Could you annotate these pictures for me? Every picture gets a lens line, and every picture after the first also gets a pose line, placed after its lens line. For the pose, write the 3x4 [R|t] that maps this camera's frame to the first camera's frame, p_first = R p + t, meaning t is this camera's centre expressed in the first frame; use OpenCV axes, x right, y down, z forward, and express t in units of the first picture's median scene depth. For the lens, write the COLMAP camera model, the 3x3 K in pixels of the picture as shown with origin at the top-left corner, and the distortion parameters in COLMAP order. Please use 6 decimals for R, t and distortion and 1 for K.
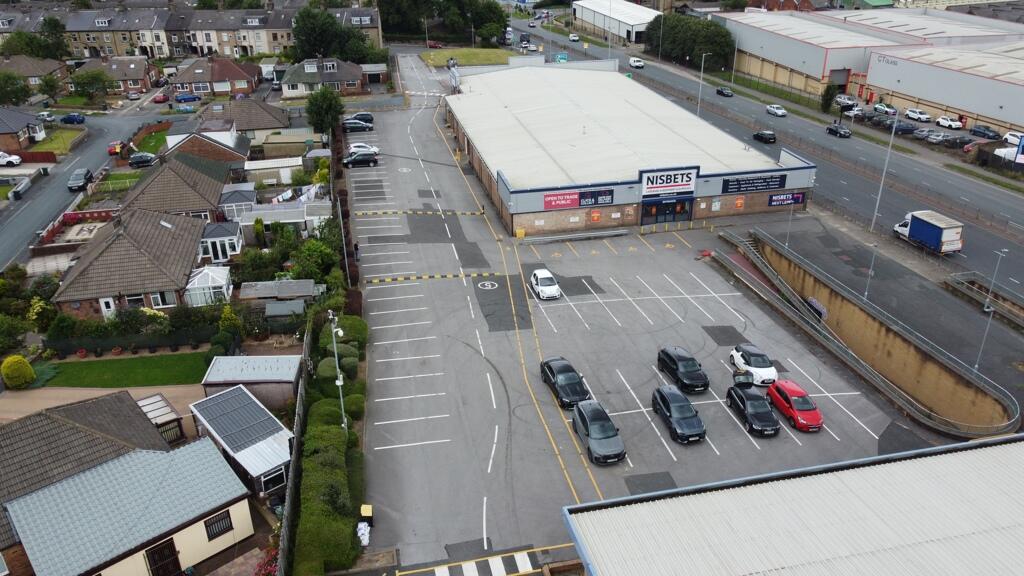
lens RADIAL K [[781.5, 0, 512.0], [0, 781.5, 288.0], [0, 0, 1]] dist [0.024734, -0.028692]
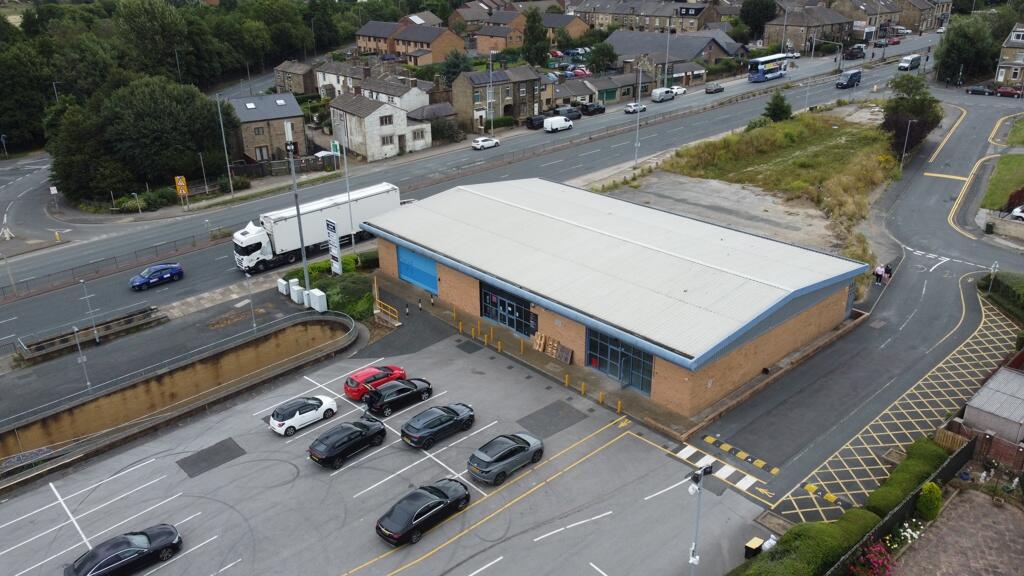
lens RADIAL K [[781.5, 0, 512.0], [0, 781.5, 288.0], [0, 0, 1]] dist [0.024734, -0.028692]
pose [[-0.509132, -0.322385, 0.798030, -0.335117], [0.390643, 0.739642, 0.548022, -0.278445], [-0.766931, 0.590761, -0.250638, 0.620579]]
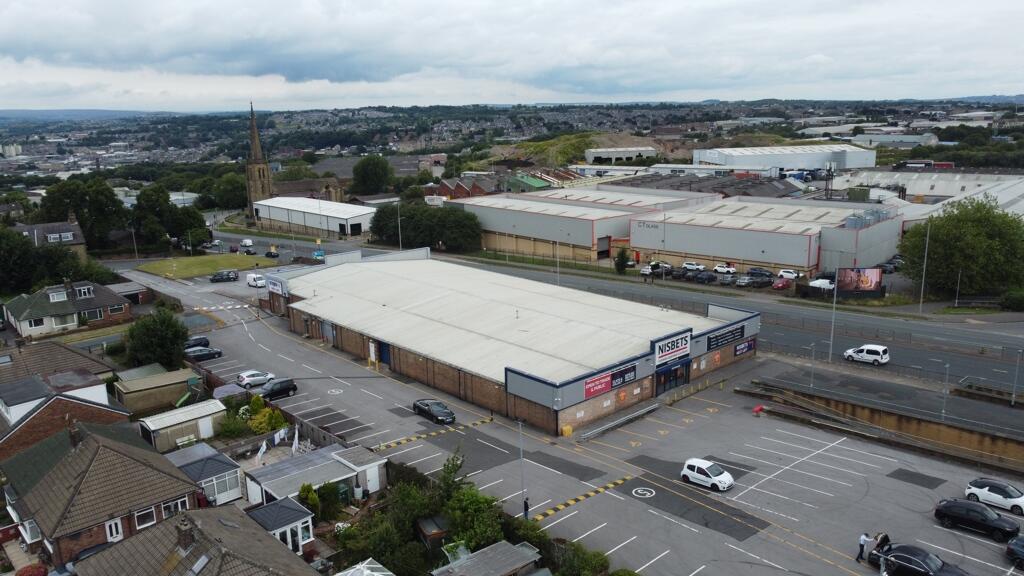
lens RADIAL K [[781.5, 0, 512.0], [0, 781.5, 288.0], [0, 0, 1]] dist [0.024734, -0.028692]
pose [[0.862868, -0.122779, 0.490289, -0.449584], [0.234376, 0.956644, -0.172918, -0.084686], [-0.447801, 0.264117, 0.854234, 0.226721]]
